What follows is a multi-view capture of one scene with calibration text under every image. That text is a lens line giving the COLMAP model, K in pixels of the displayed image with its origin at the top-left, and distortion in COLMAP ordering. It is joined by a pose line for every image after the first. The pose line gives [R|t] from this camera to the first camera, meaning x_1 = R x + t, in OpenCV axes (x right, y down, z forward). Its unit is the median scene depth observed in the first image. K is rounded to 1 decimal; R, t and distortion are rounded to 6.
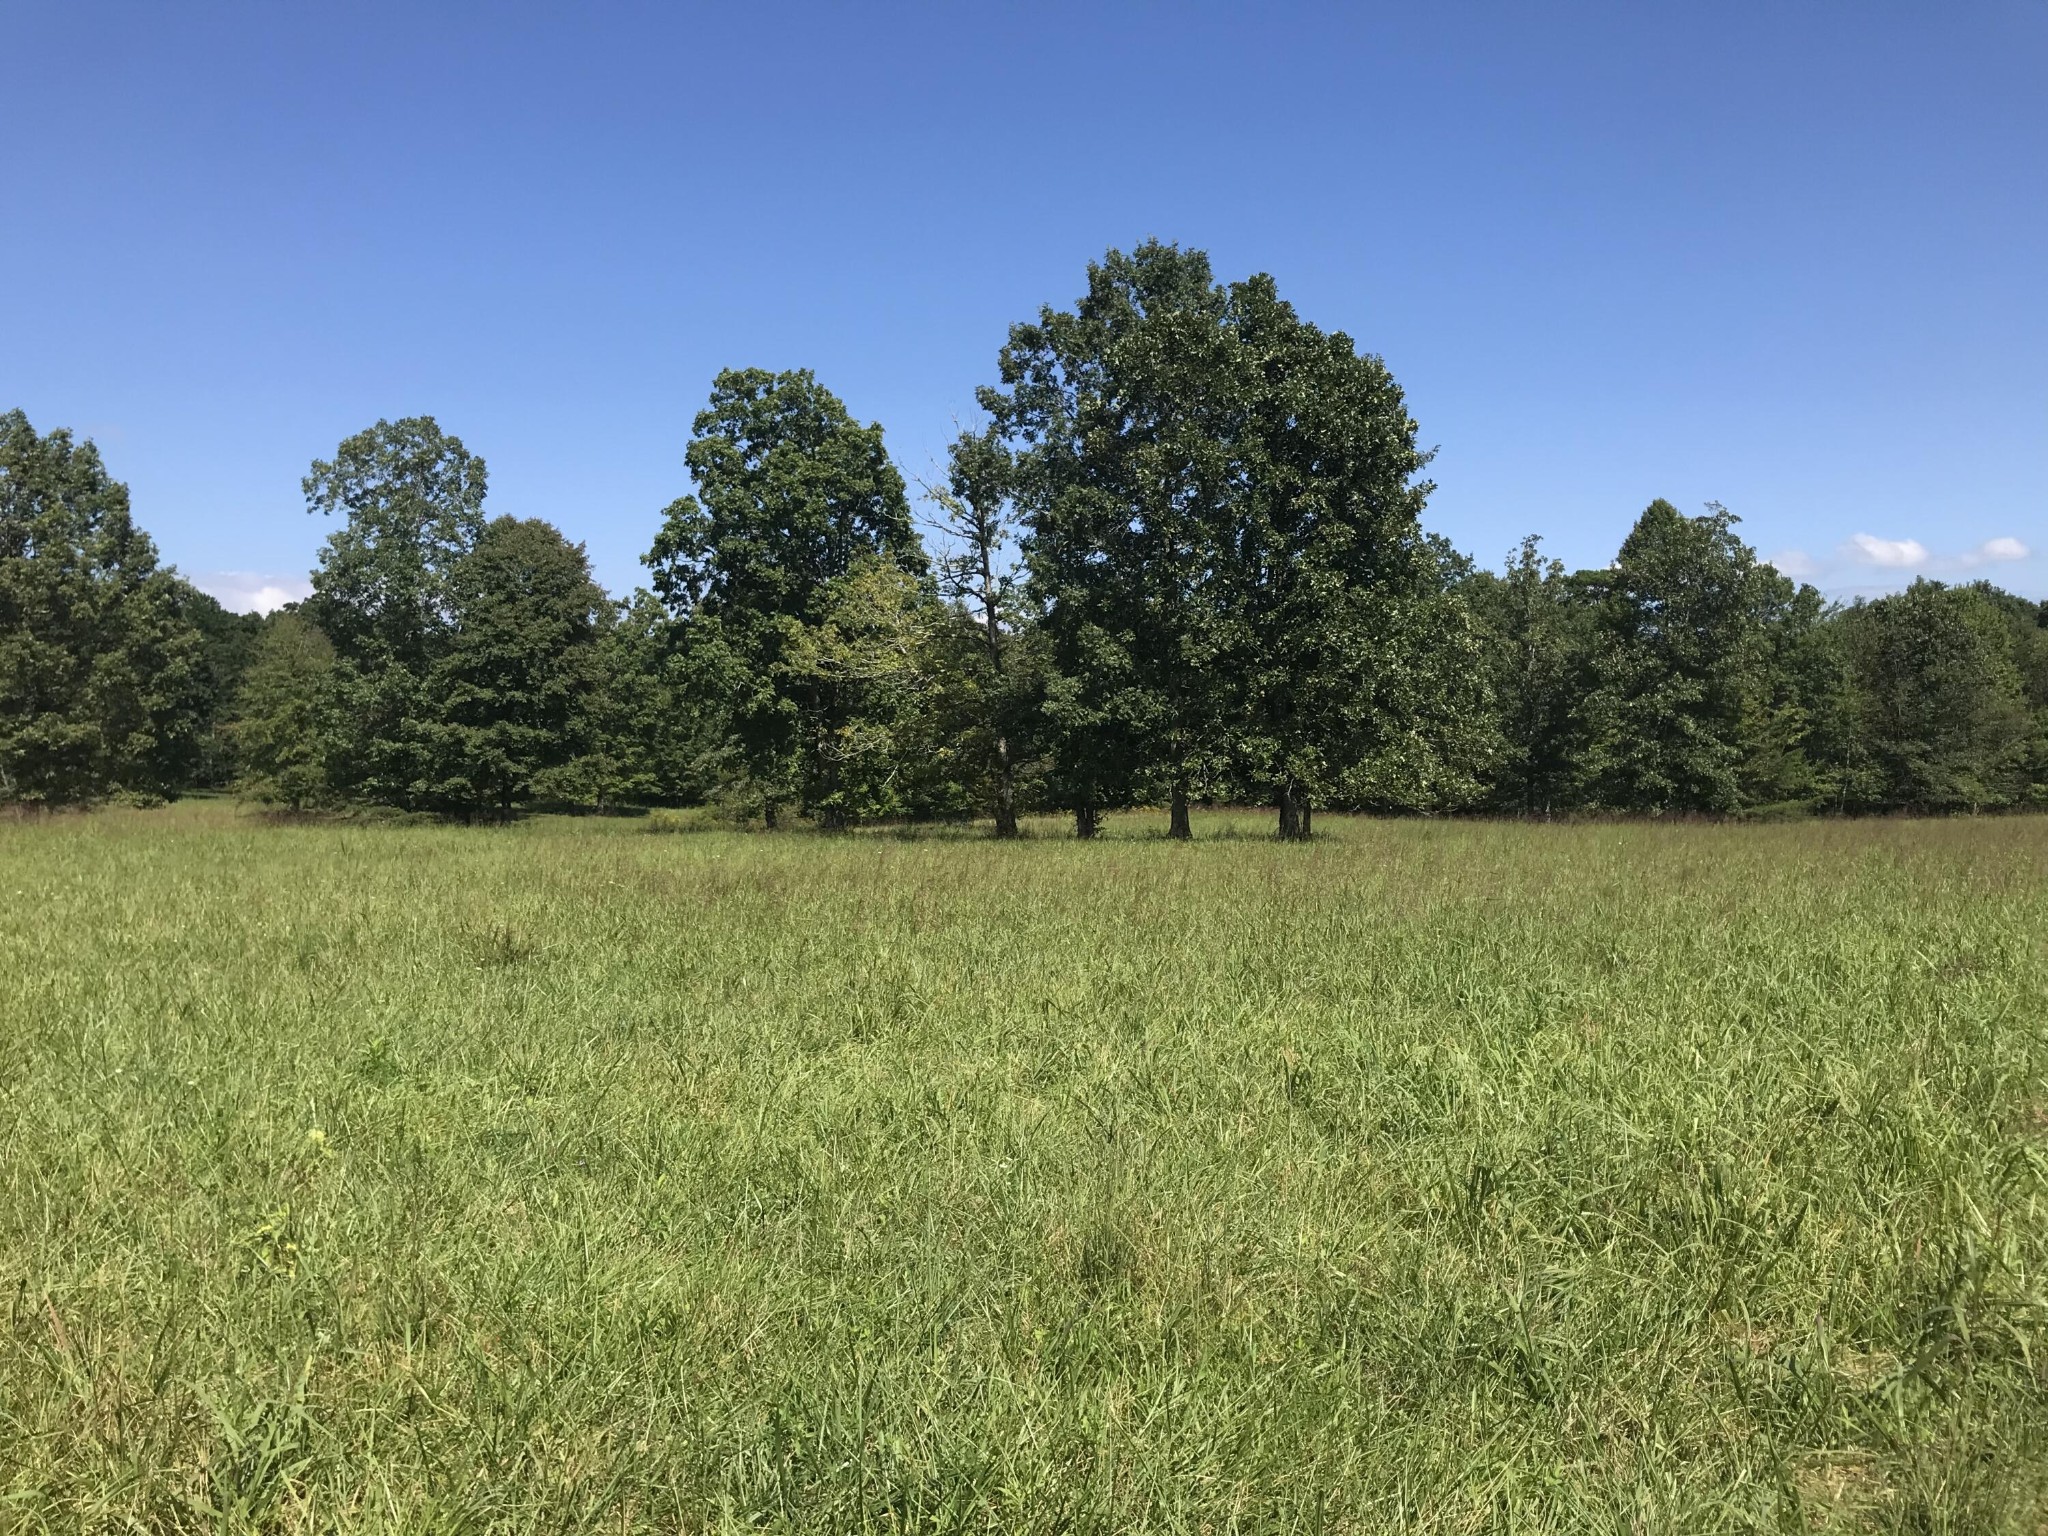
lens RADIAL K [[1657.9, 0, 1016.8], [0, 1657.9, 746.6], [0, 0, 1]] dist [0.038765, -0.057784]
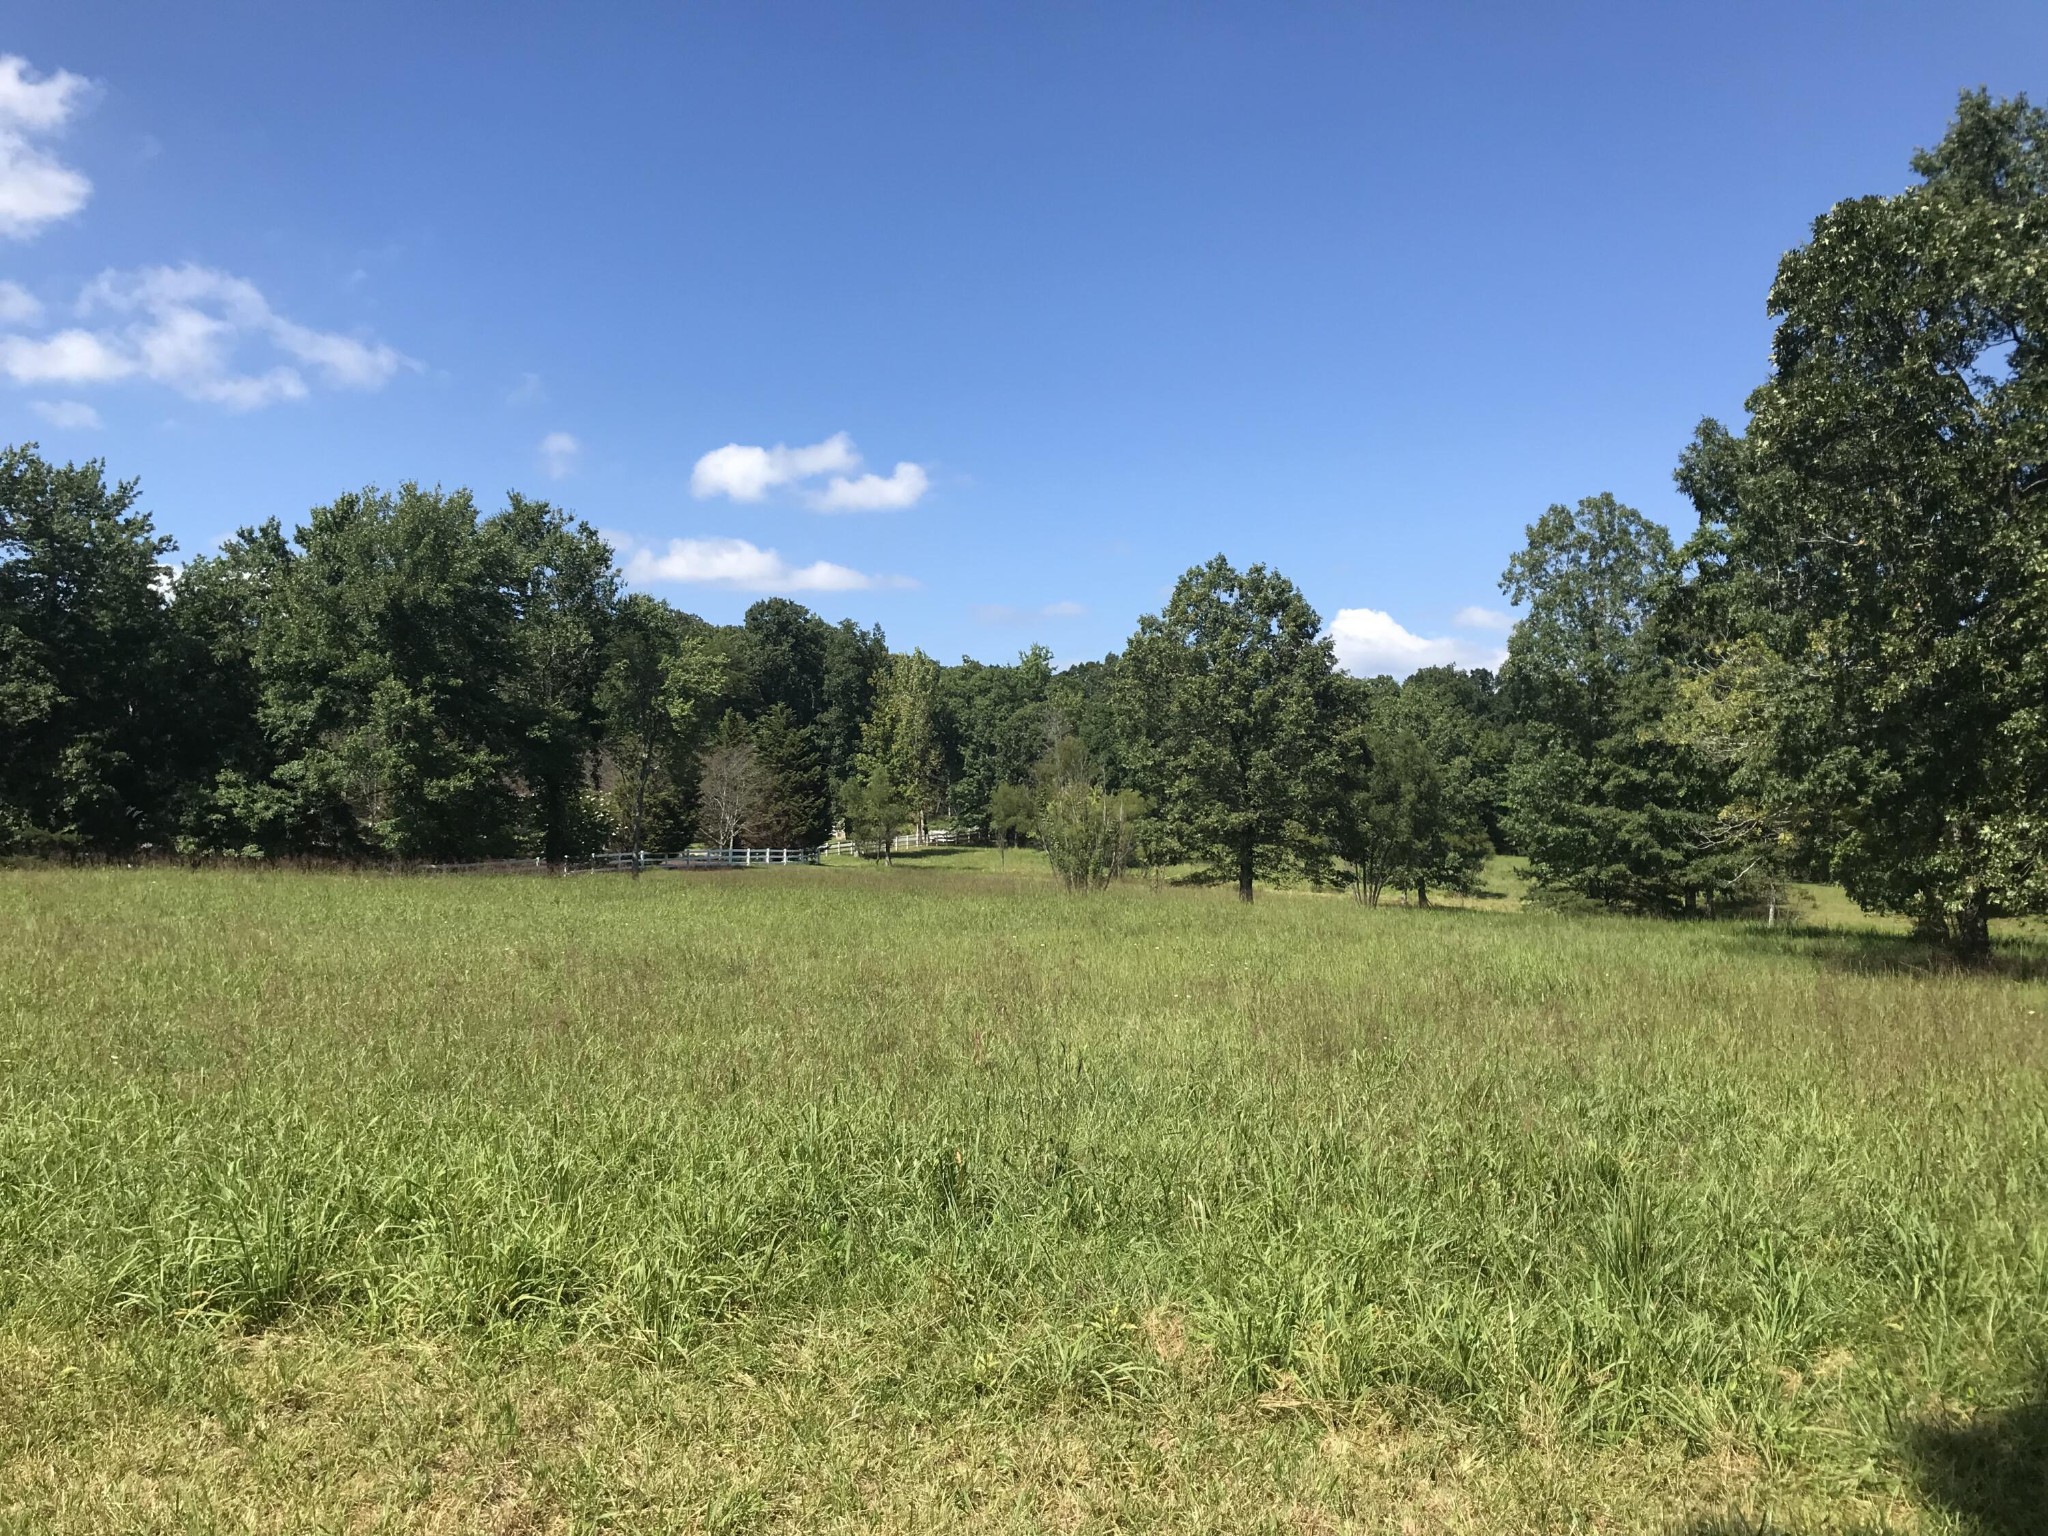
lens RADIAL K [[1657.9, 0, 1006.0], [0, 1657.9, 742.5], [0, 0, 1]] dist [0.038765, -0.057784]
pose [[0.533084, -0.045068, -0.844861, 0.334160], [-0.000528, 0.998562, -0.053599, 0.000180], [0.846062, 0.029019, 0.532294, 0.232230]]
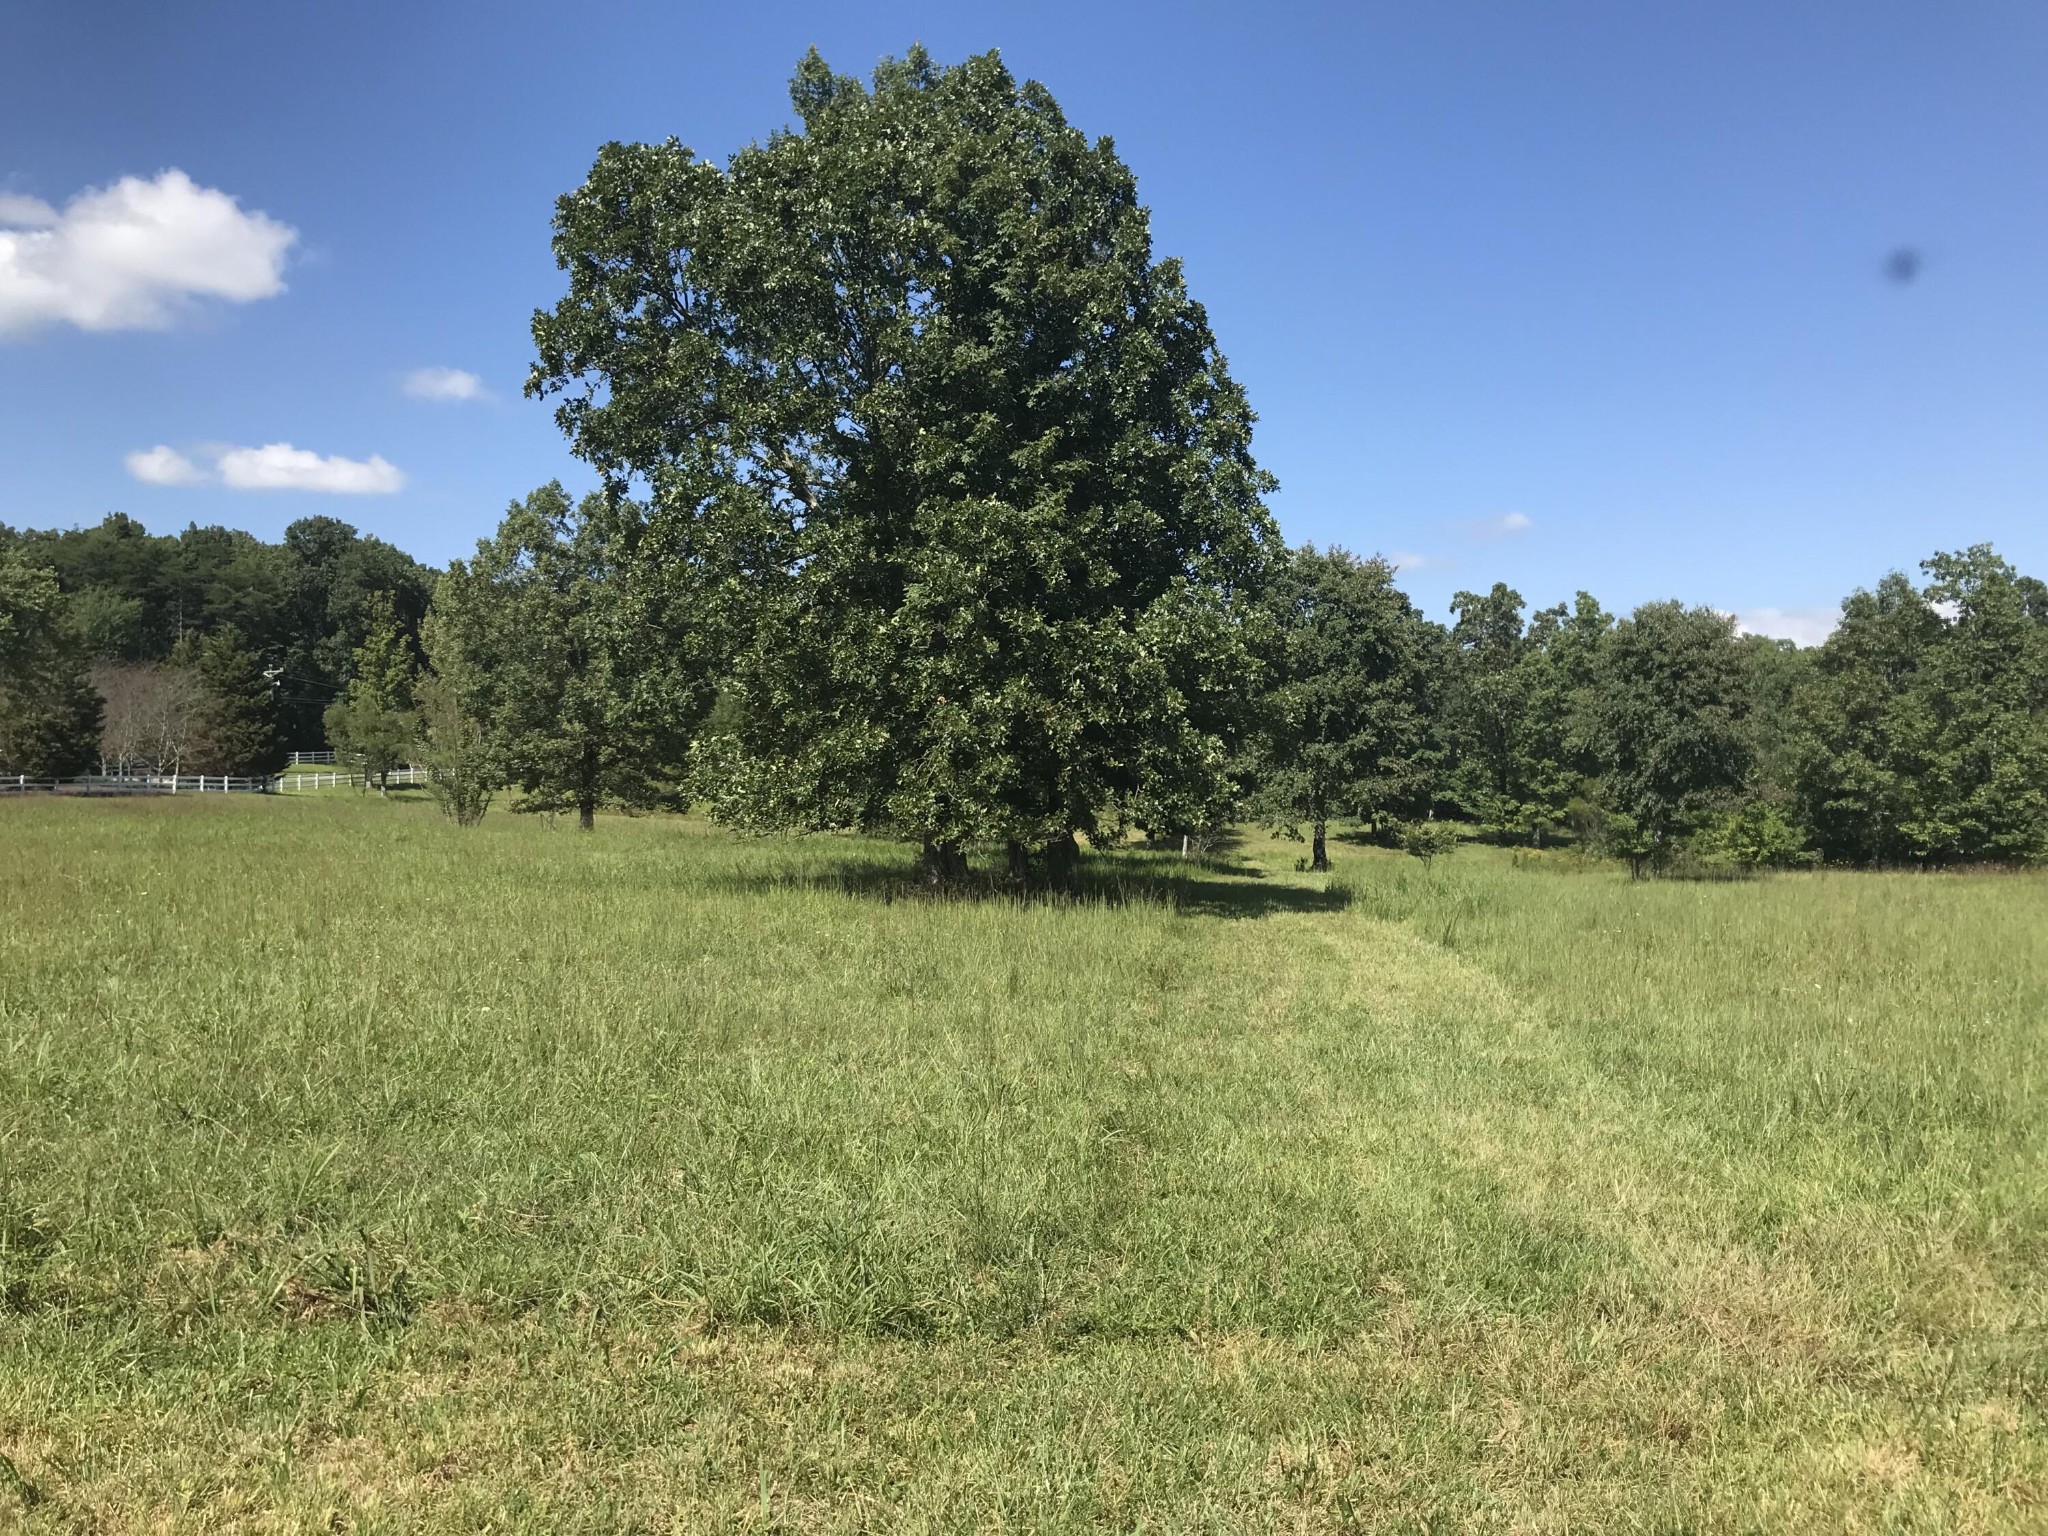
lens RADIAL K [[1657.9, 0, 1036.4], [0, 1657.9, 765.3], [0, 0, 1]] dist [0.038765, -0.057784]
pose [[0.677908, 0.003407, -0.735139, 0.537374], [-0.010818, 0.999927, -0.005341, 0.008462], [0.735067, 0.011573, 0.677896, 0.449932]]
